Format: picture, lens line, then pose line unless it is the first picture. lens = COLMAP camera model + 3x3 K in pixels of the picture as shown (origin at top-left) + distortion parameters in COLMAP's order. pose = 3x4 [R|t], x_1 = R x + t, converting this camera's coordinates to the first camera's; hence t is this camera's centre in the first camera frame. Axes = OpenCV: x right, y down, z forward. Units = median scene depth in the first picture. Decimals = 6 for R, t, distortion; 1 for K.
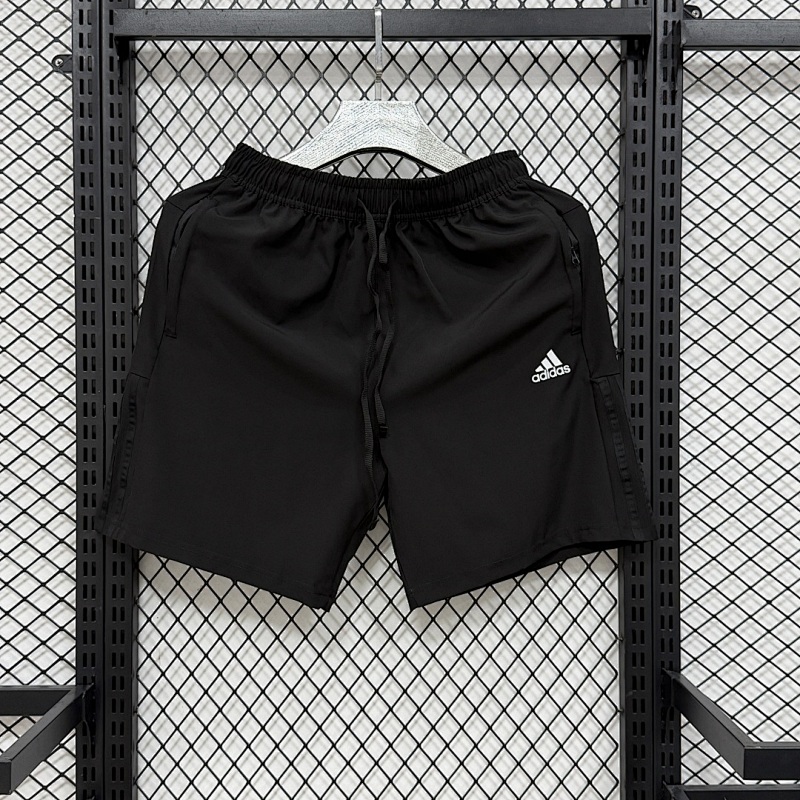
lens RADIAL K [[1160.5, 0, 395.6], [0, 1160.5, 401.2], [0, 0, 1]] dist [-0.004829, 0.000000]
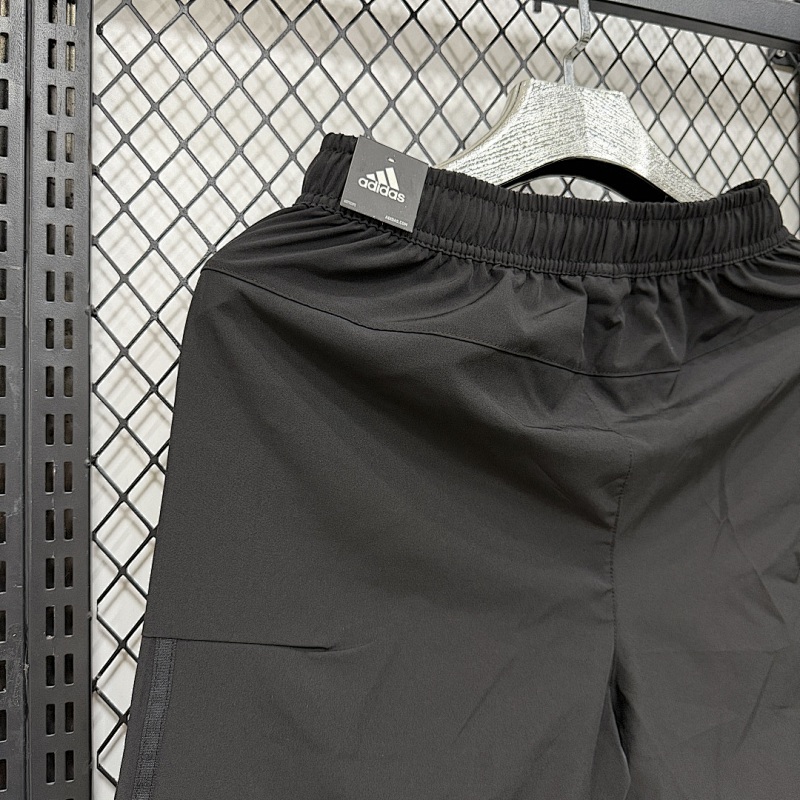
lens RADIAL K [[806.1, 0, 397.8], [0, 806.1, 392.6], [0, 0, 1]] dist [-0.006632, 0.000000]
pose [[0.943380, 0.001019, 0.331711, -0.239185], [0.015241, 0.998806, -0.046414, -0.095734], [-0.331362, 0.048841, 0.942239, 0.694373]]
